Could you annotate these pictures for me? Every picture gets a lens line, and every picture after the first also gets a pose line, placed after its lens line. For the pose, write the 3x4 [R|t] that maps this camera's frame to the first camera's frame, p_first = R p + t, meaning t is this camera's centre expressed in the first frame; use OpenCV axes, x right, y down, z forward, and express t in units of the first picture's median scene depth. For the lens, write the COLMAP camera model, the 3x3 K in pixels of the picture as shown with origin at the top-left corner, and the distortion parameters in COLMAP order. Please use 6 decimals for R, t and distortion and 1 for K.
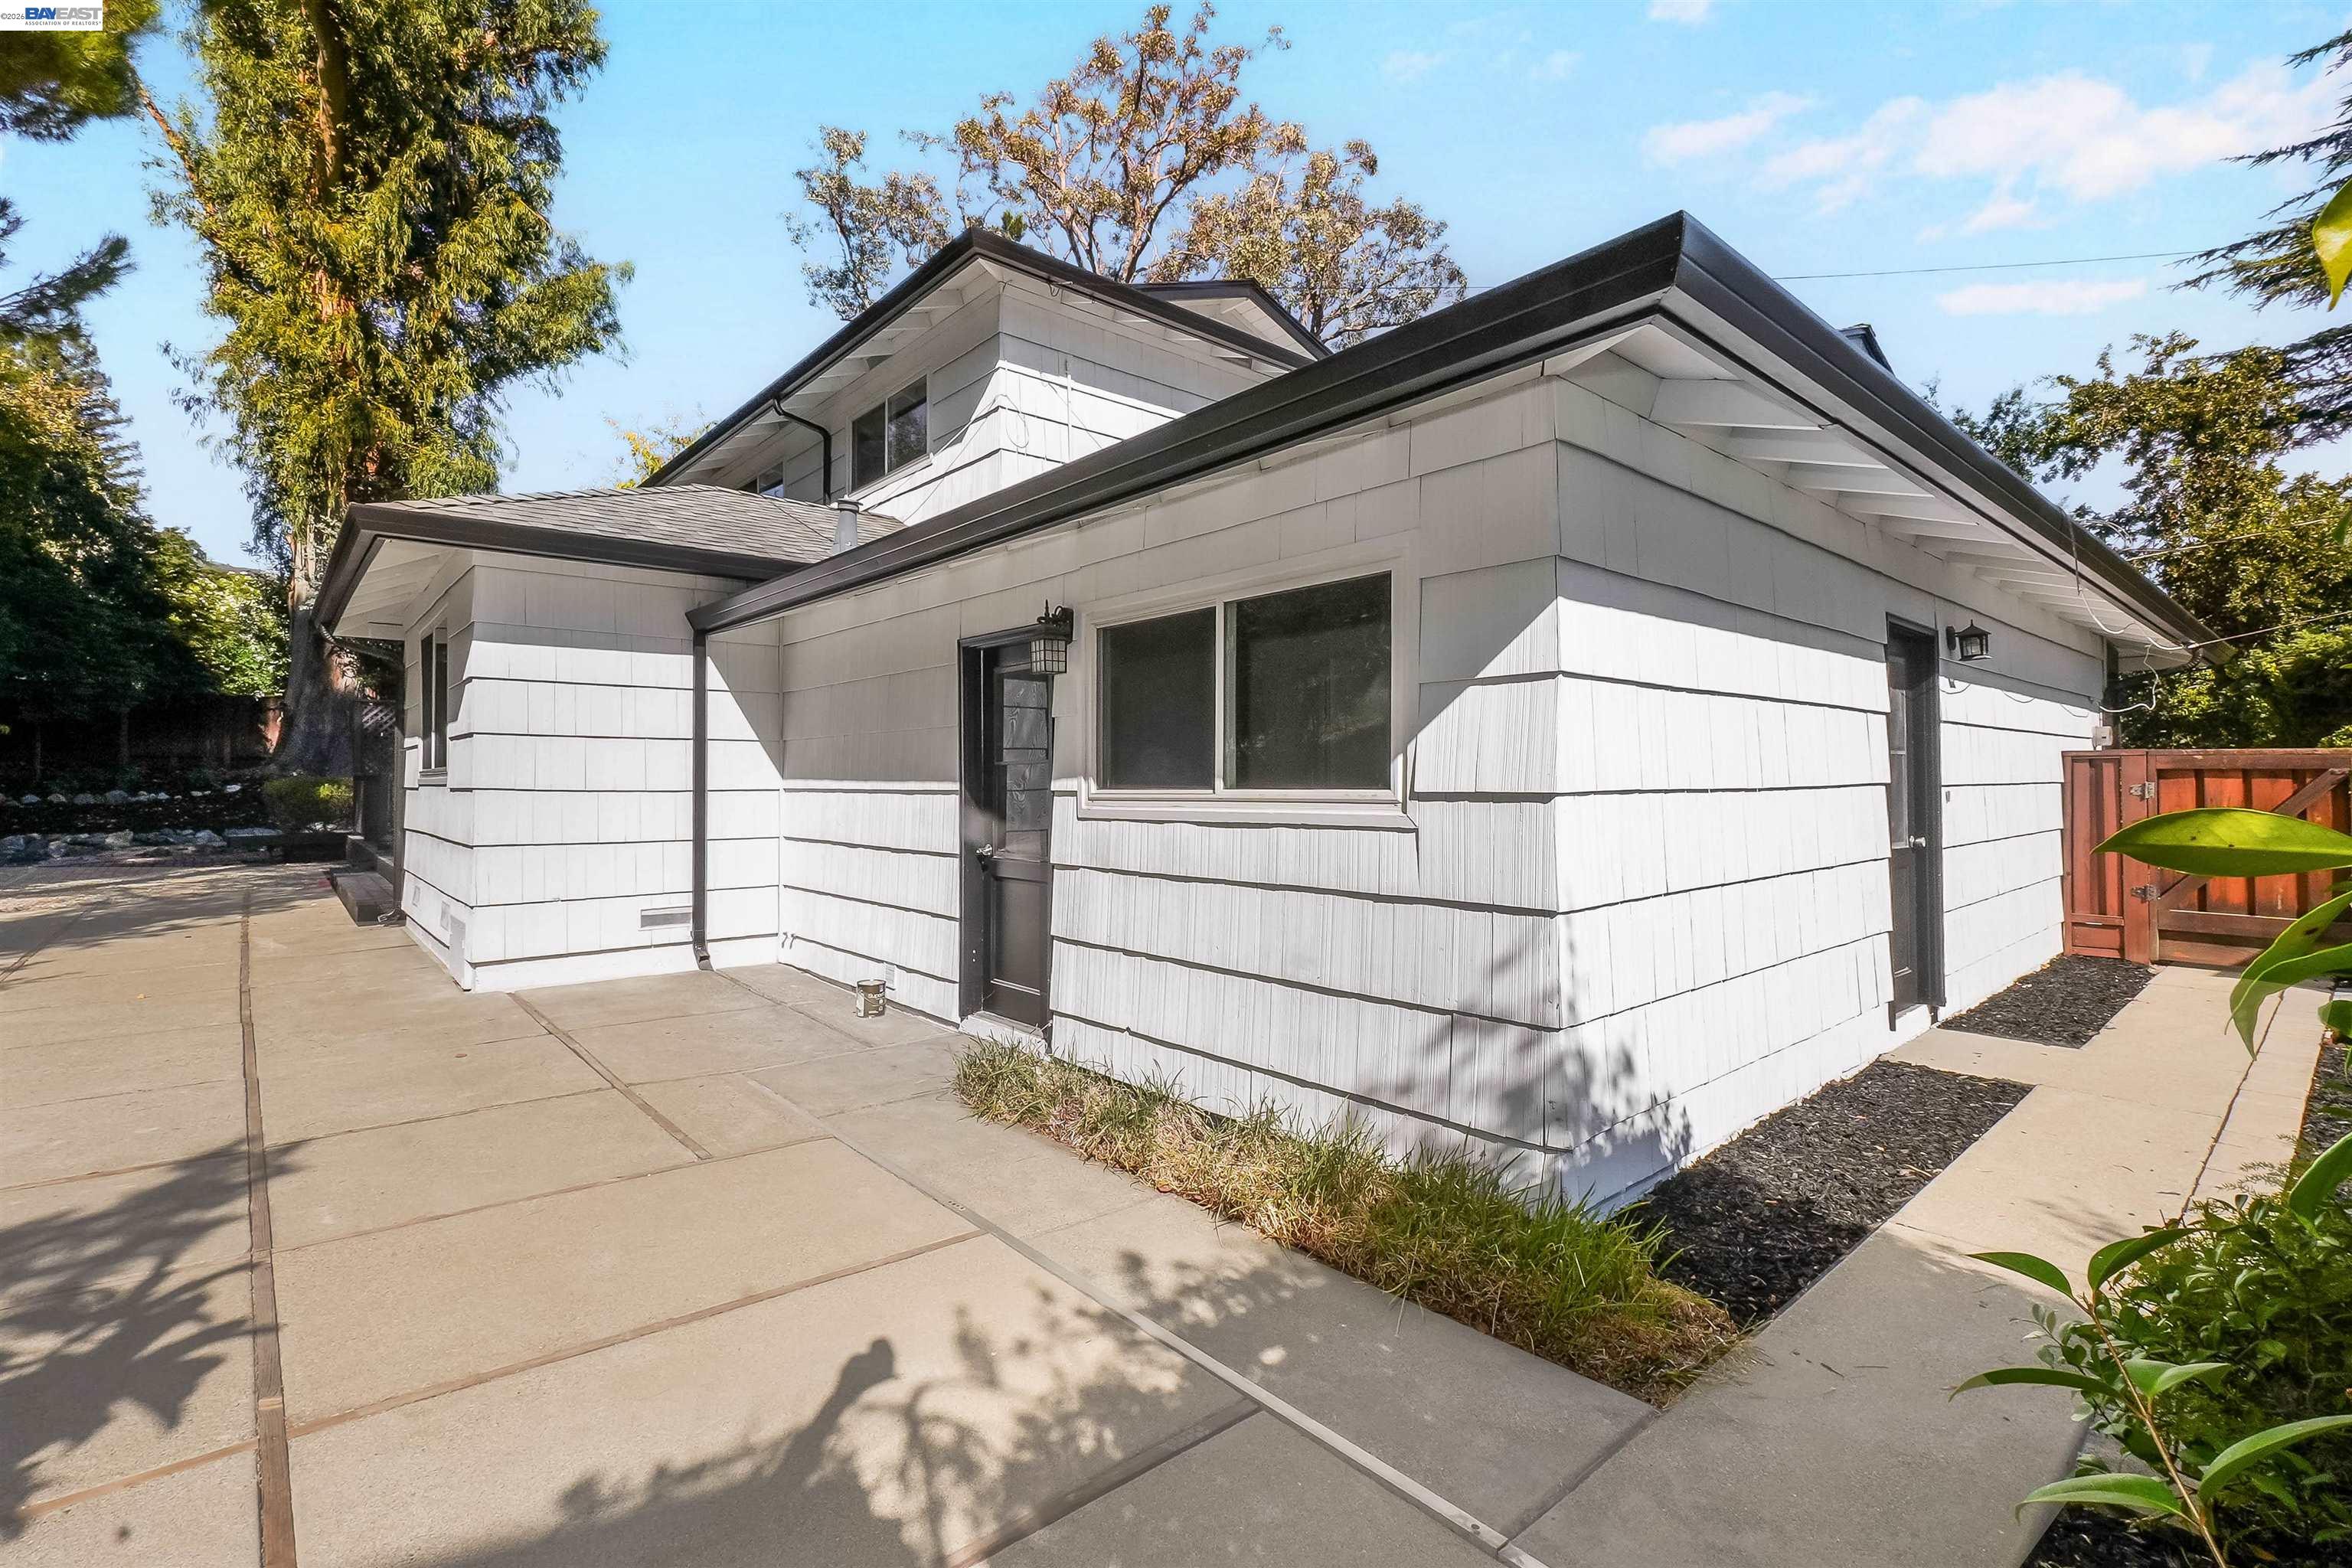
lens RADIAL K [[1006.8, 0, 1184.2], [0, 1006.8, 781.2], [0, 0, 1]] dist [-0.006265, 0.001225]
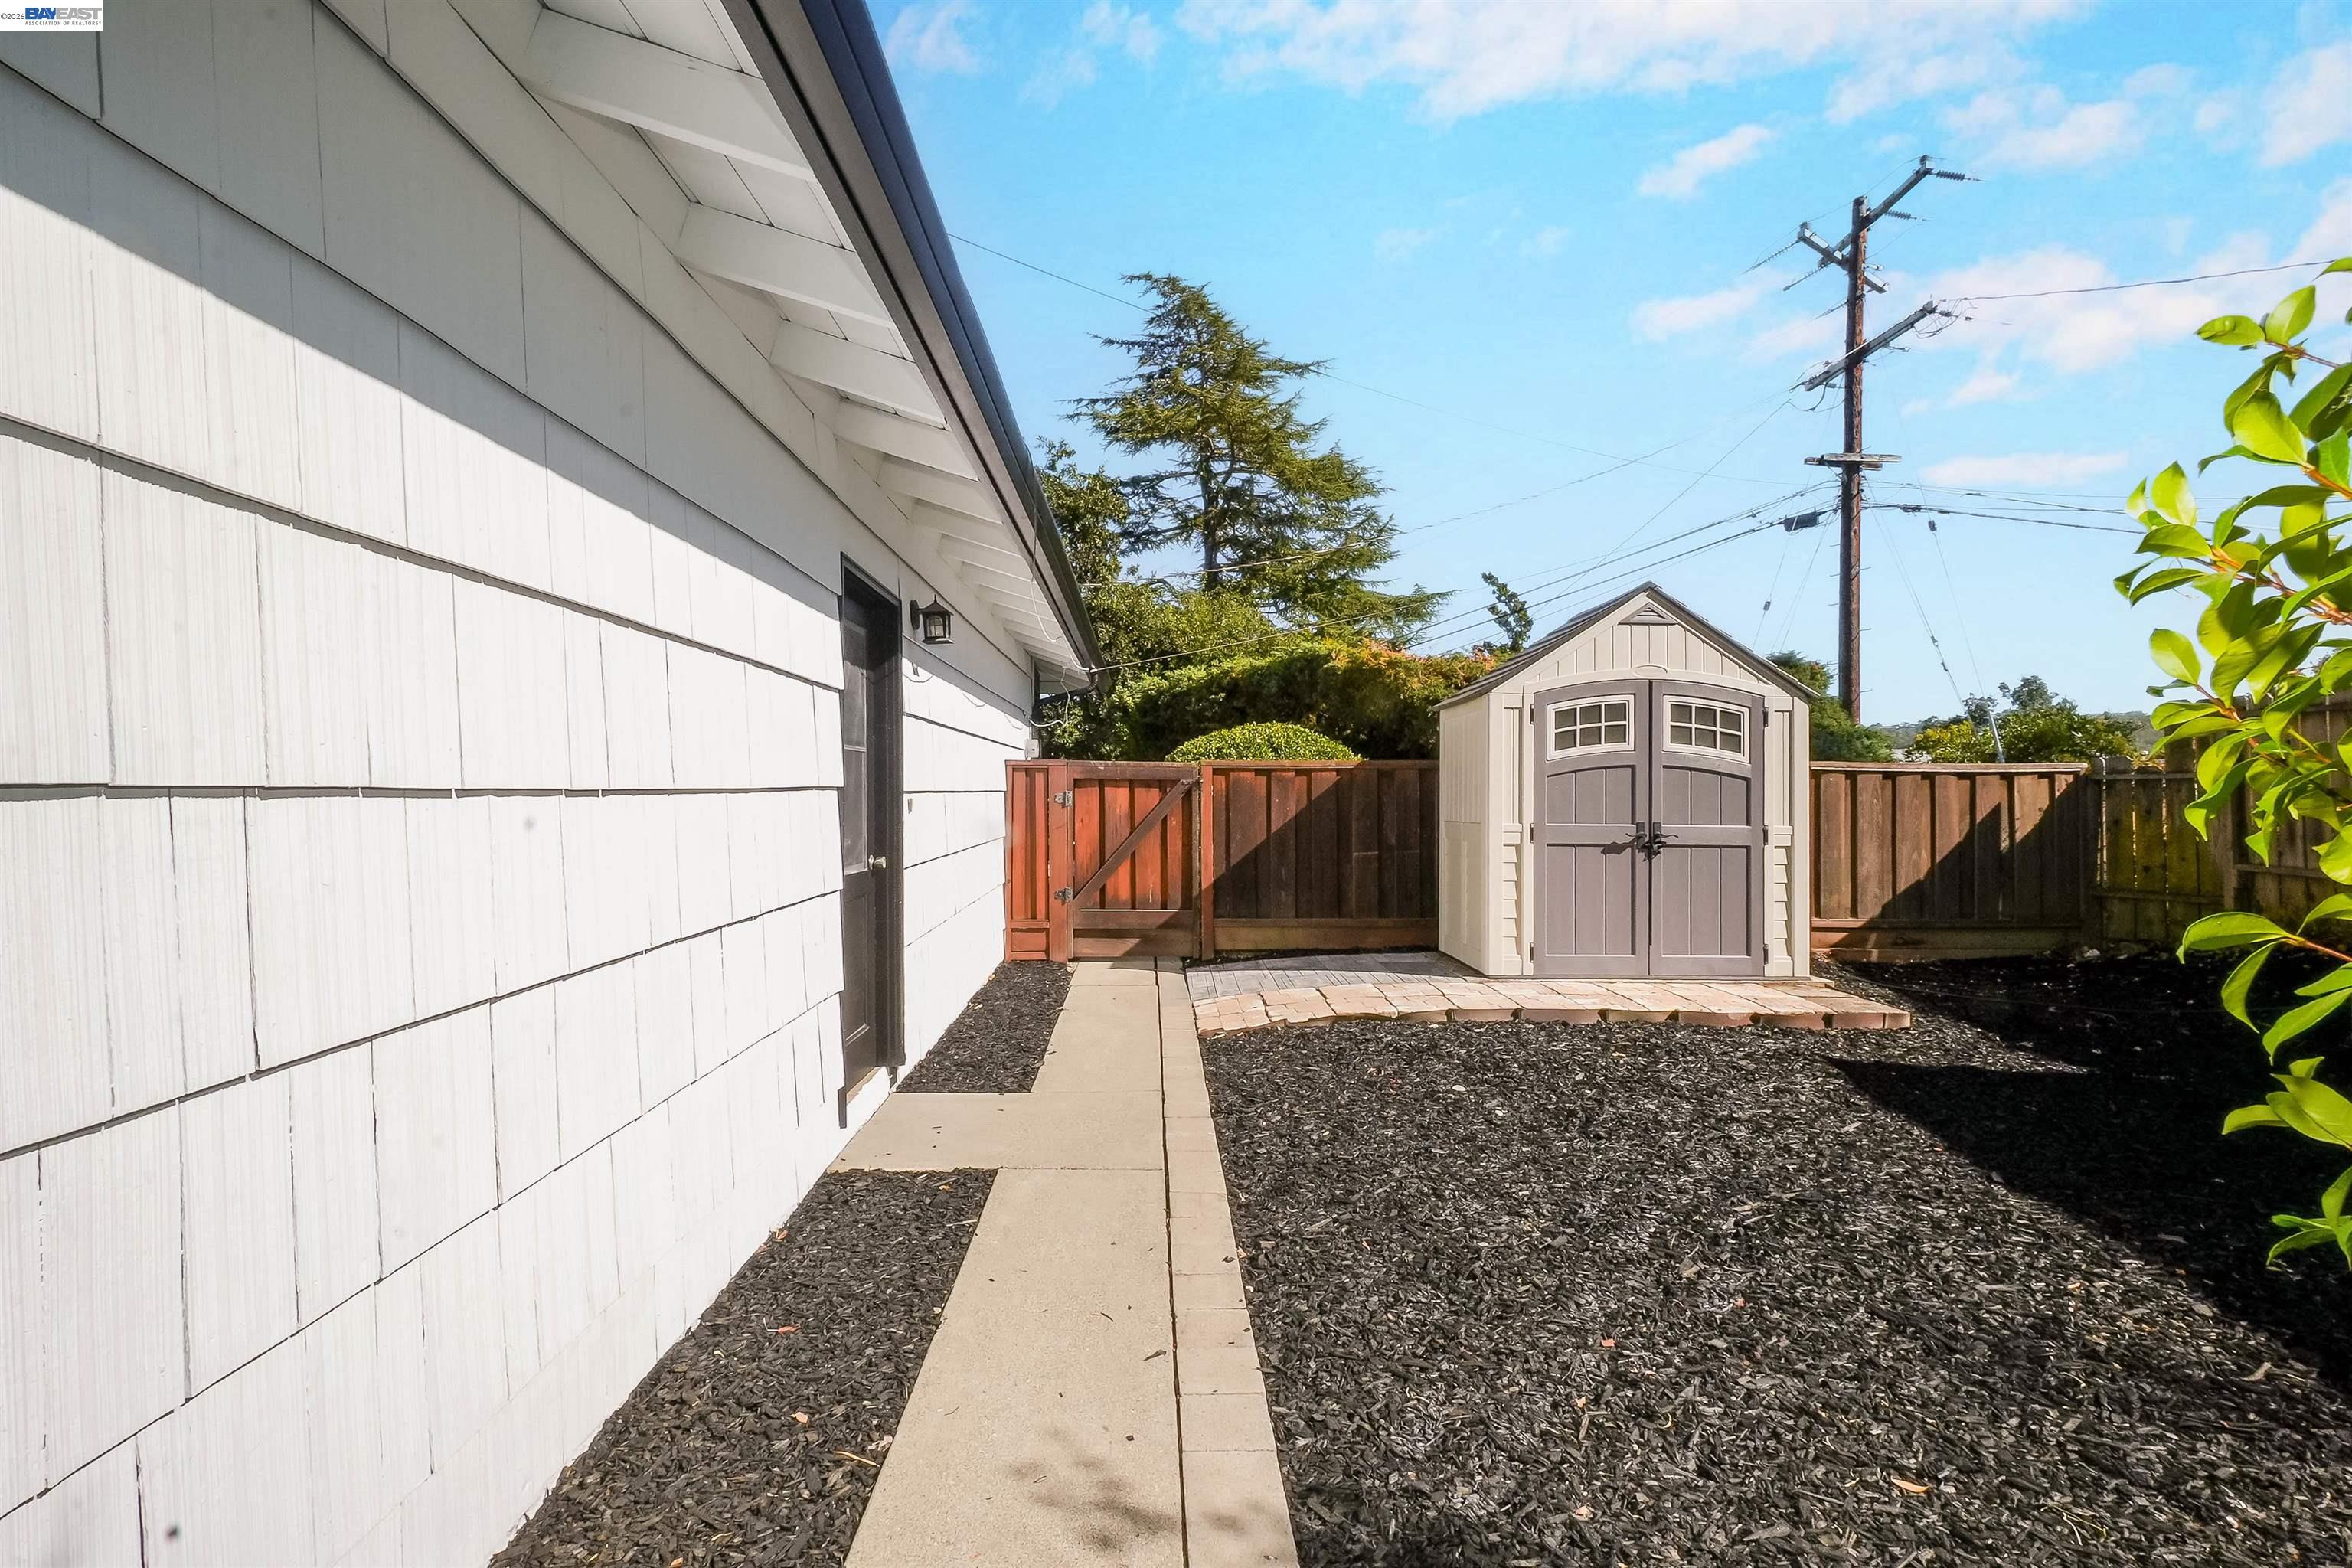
lens RADIAL K [[1006.8, 0, 1172.1], [0, 1006.8, 787.2], [0, 0, 1]] dist [-0.006265, 0.001225]
pose [[0.620736, 0.010038, 0.783955, 0.210960], [-0.007770, 0.999948, -0.006651, 0.003705], [-0.783981, -0.001963, 0.620782, 0.272002]]
